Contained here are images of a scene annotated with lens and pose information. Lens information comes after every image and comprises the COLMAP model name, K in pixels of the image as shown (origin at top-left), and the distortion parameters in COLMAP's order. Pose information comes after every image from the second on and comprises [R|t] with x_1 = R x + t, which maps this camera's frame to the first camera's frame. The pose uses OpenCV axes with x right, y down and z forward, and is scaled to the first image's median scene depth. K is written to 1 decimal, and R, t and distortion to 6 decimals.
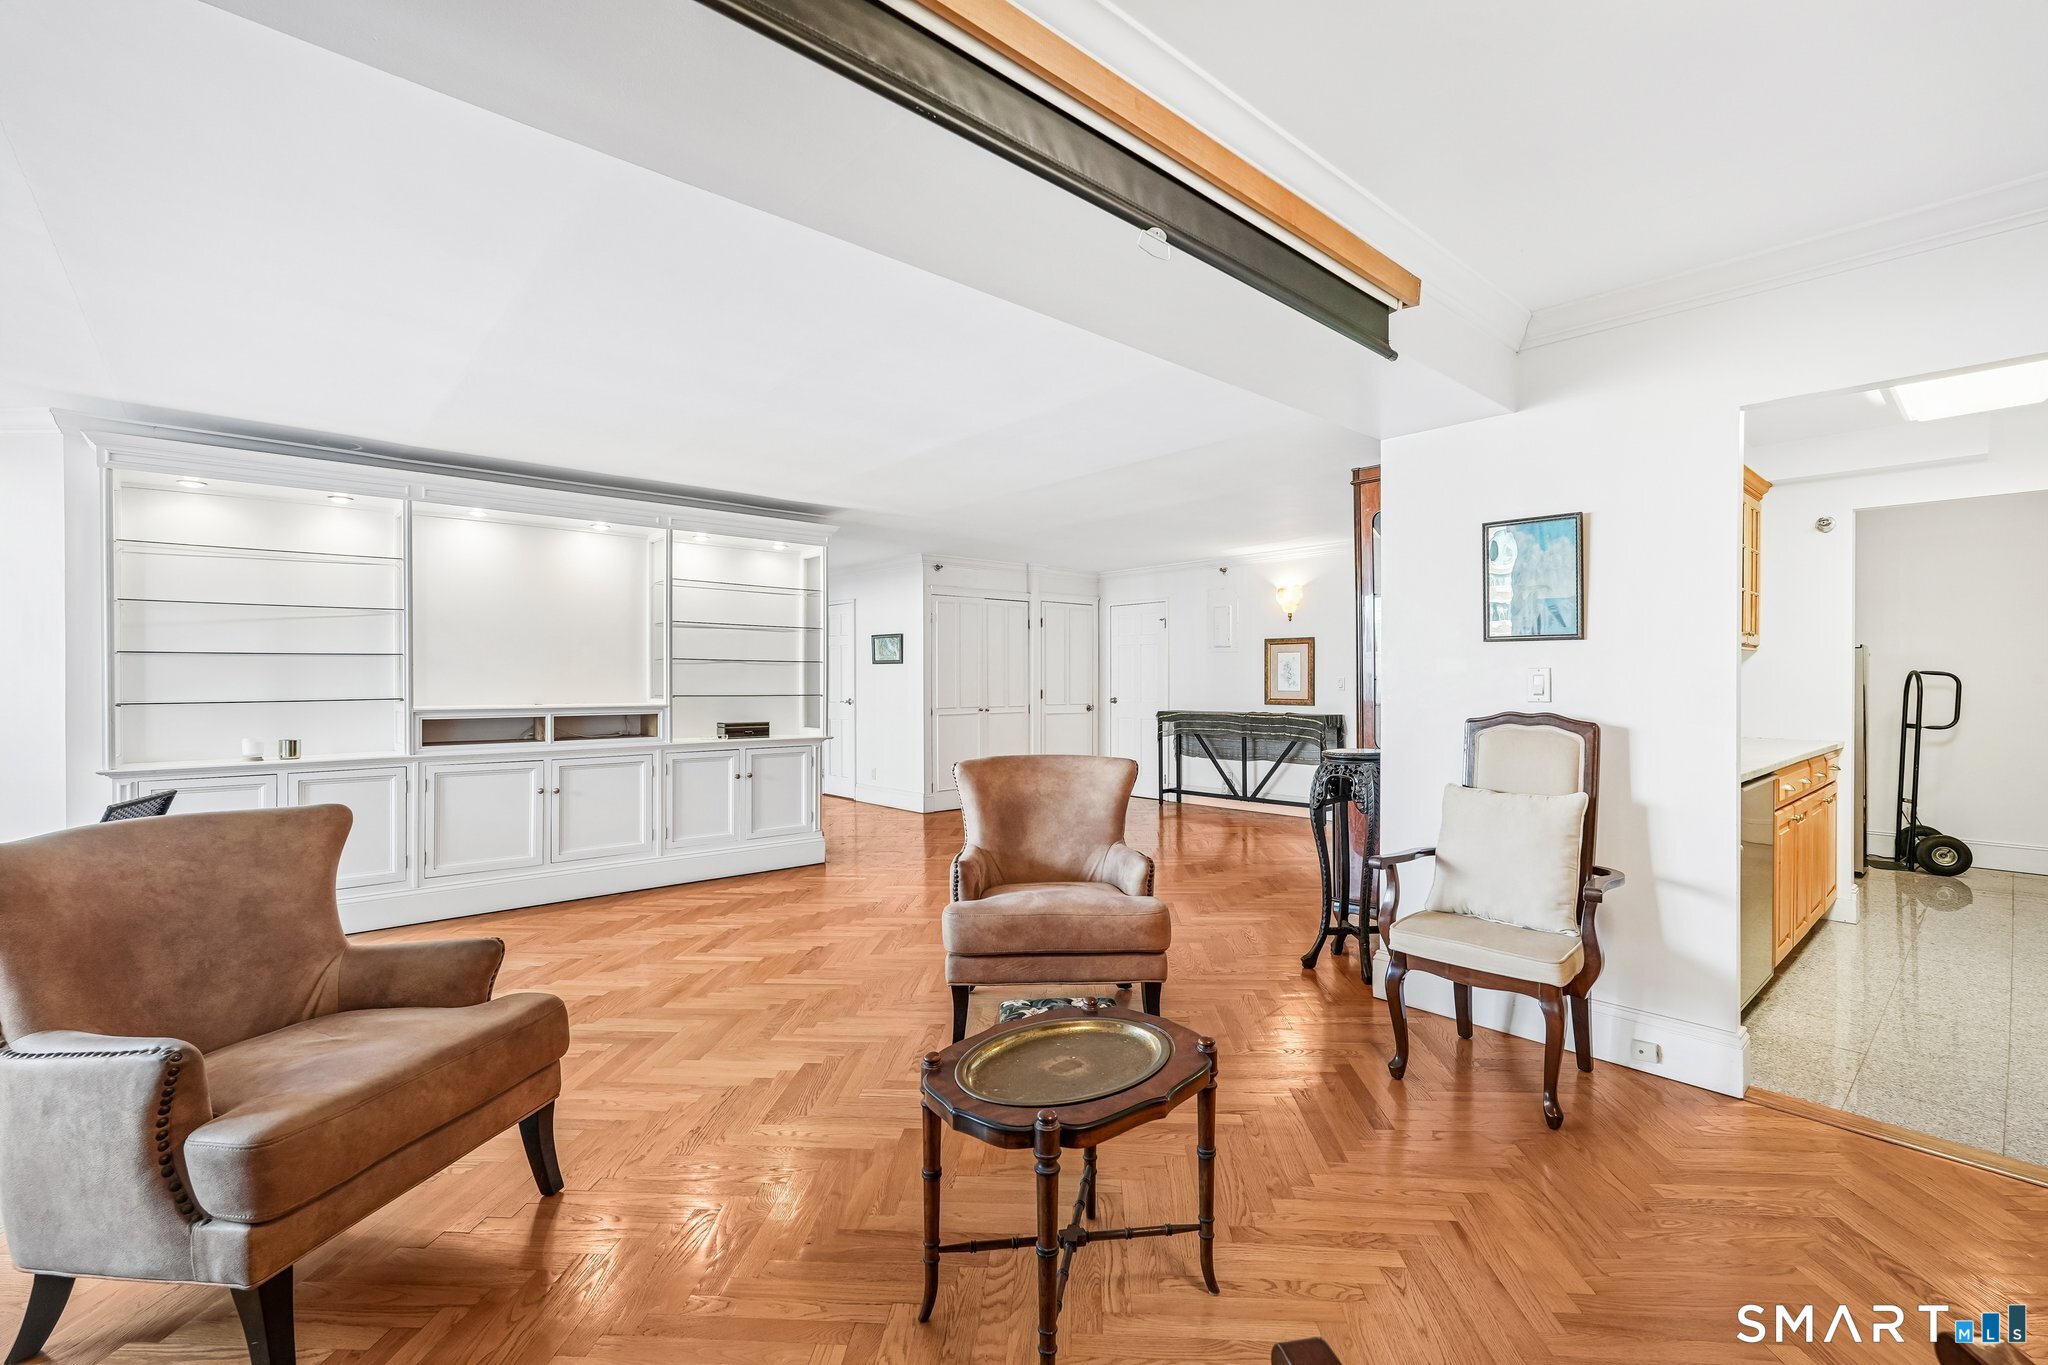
lens RADIAL K [[893.6, 0, 1024.0], [0, 893.6, 682.5], [0, 0, 1]] dist [-0.014967, 0.000000]
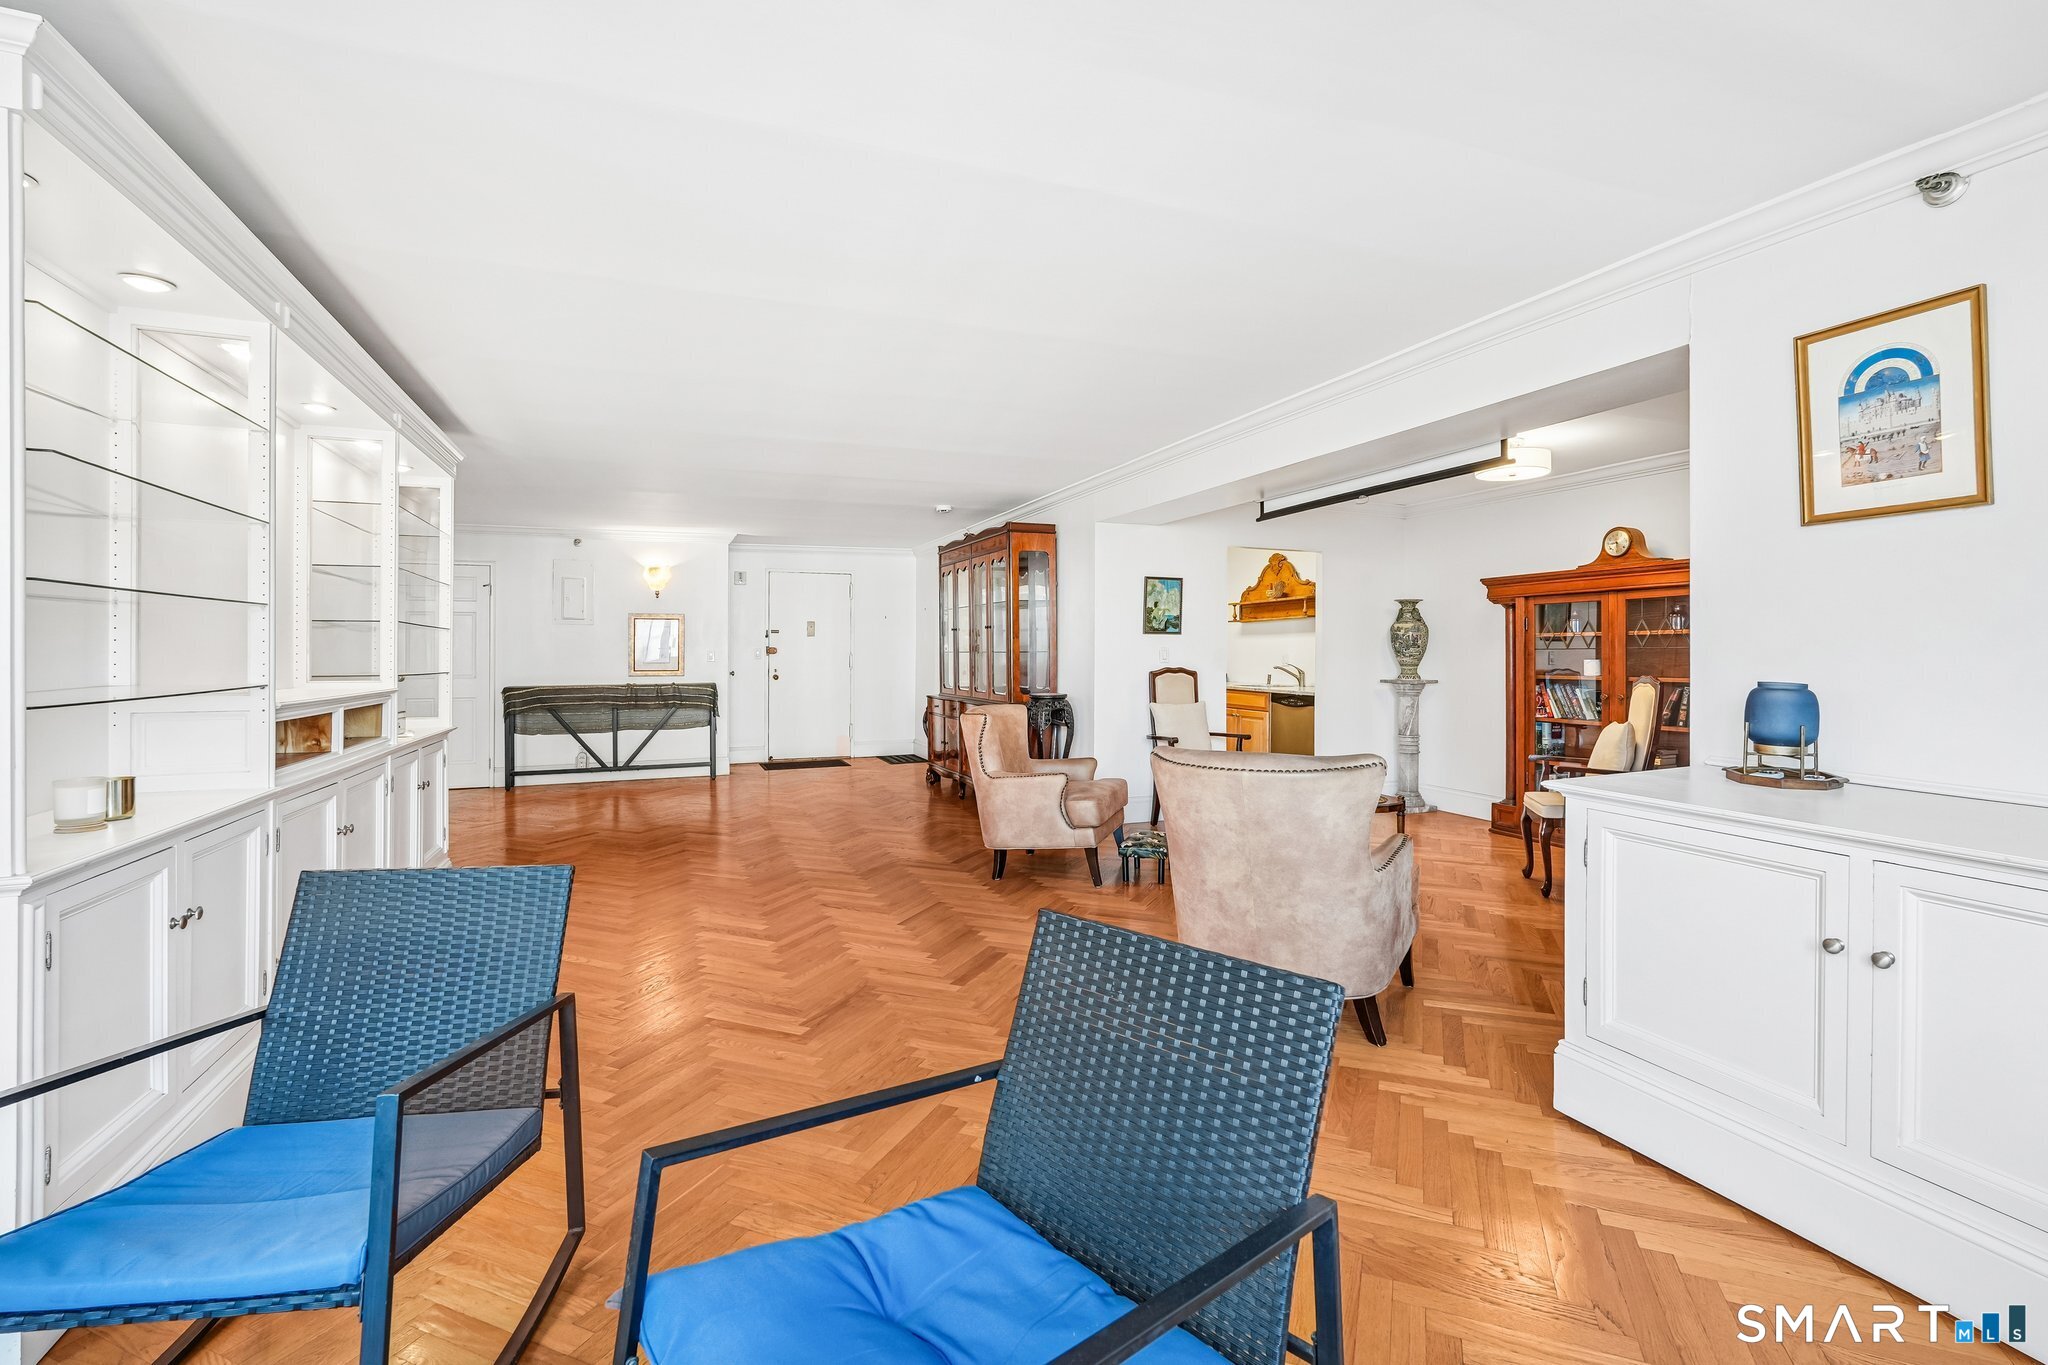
lens RADIAL K [[920.2, 0, 1029.8], [0, 920.2, 645.1], [0, 0, 1]] dist [-0.004984, 0.000095]
pose [[0.342345, 0.008753, 0.939533, -0.581380], [0.002169, 0.999947, -0.010107, 0.000236], [-0.939572, 0.005498, 0.342308, 0.196149]]
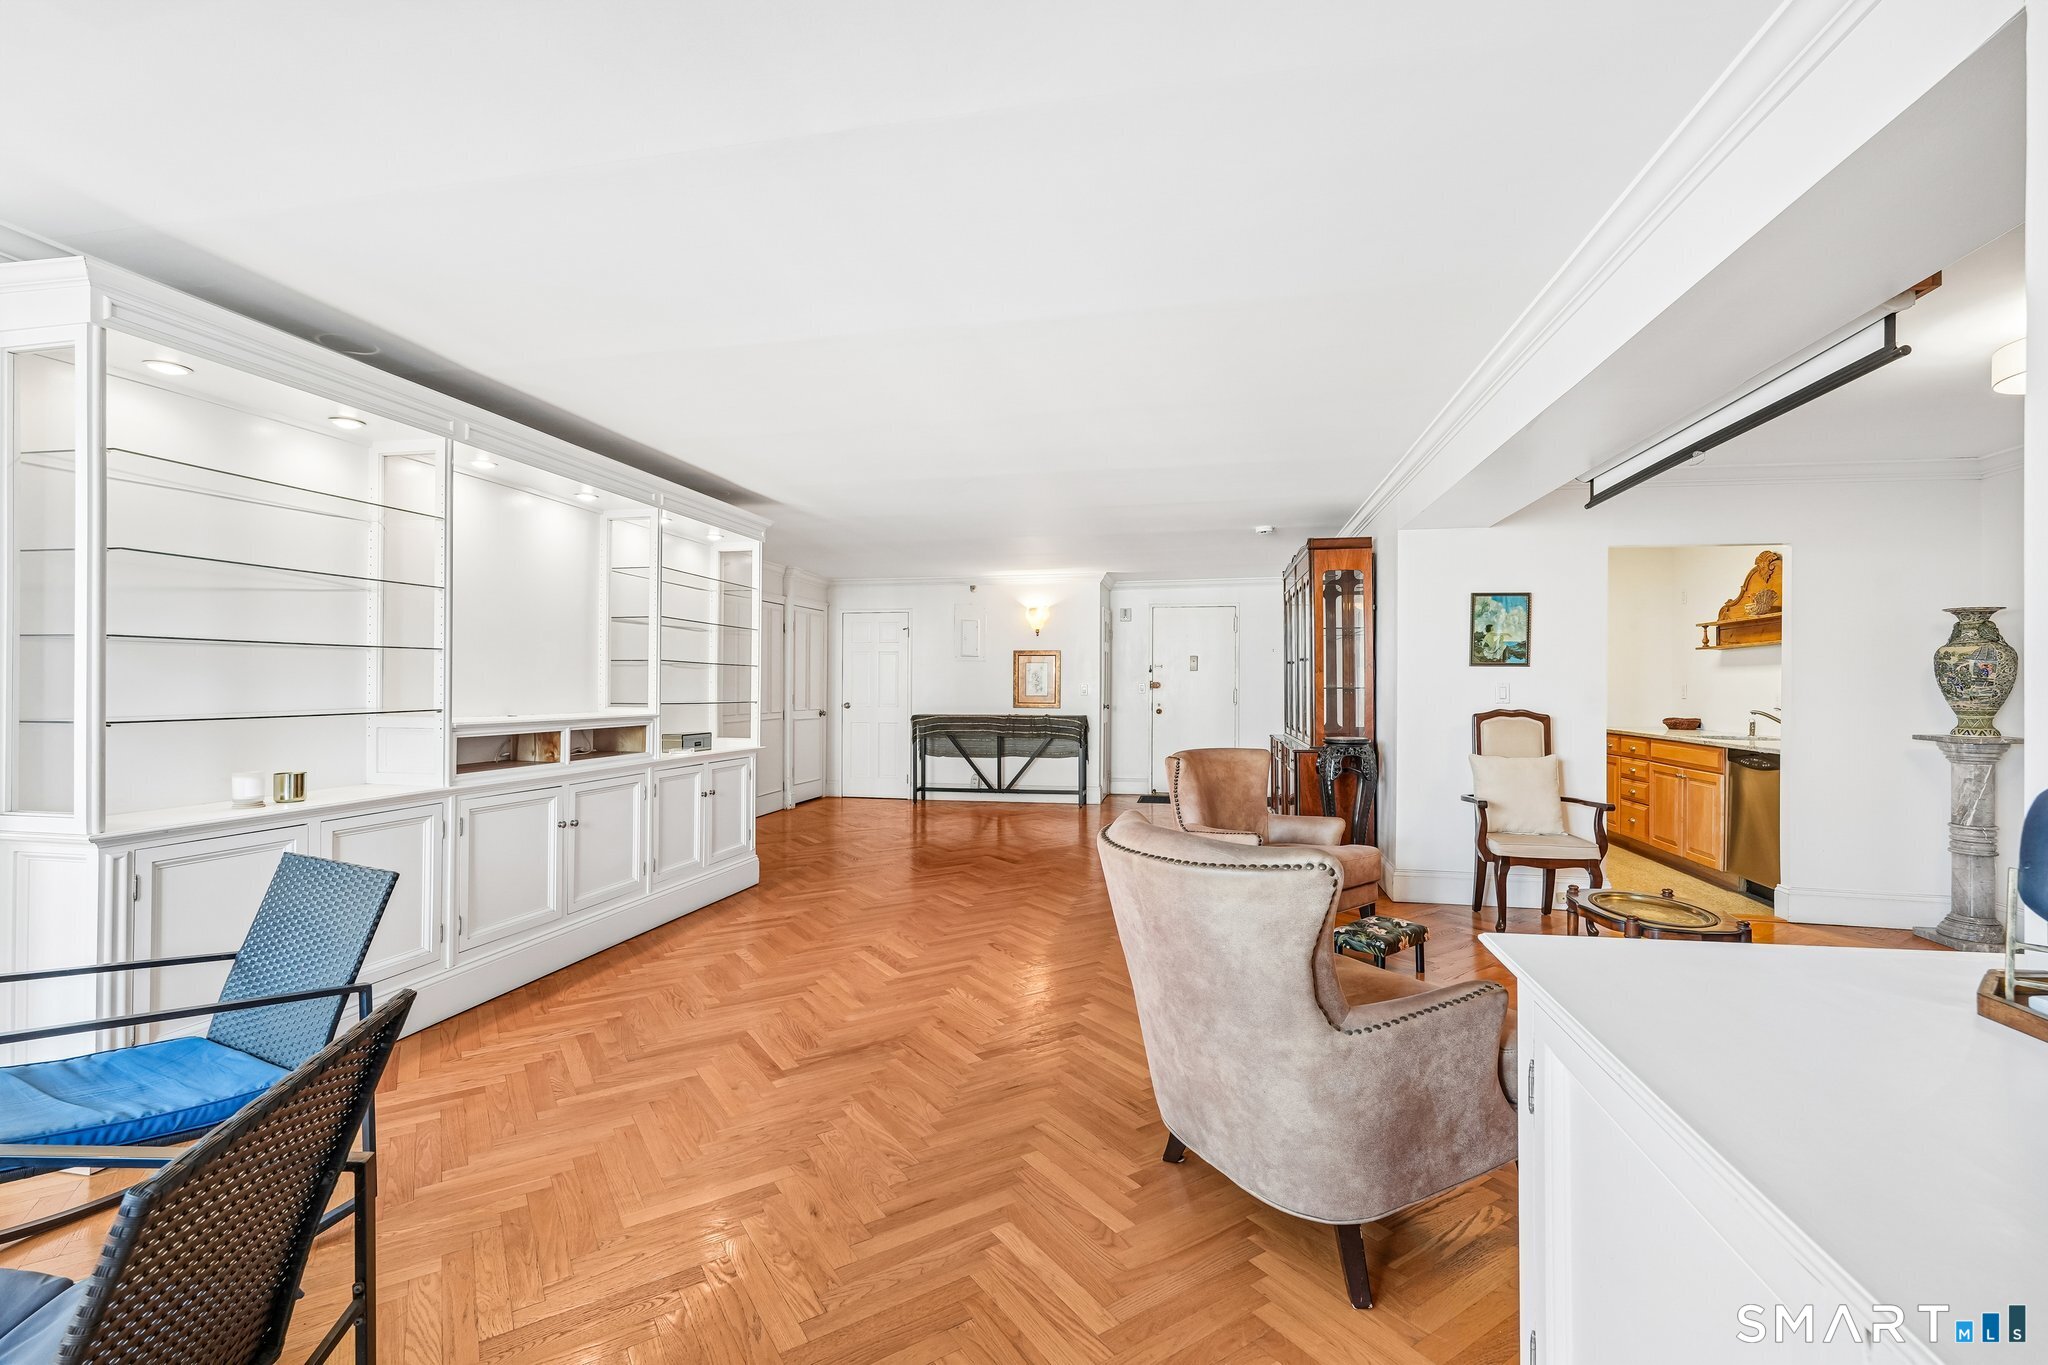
lens RADIAL K [[895.7, 0, 1024.0], [0, 895.7, 682.5], [0, 0, 1]] dist [-0.003142, 0.000145]
pose [[0.803690, 0.007460, 0.595002, -0.407562], [-0.004860, 0.999970, -0.005973, -0.000986], [-0.595029, 0.001909, 0.803702, 0.067911]]
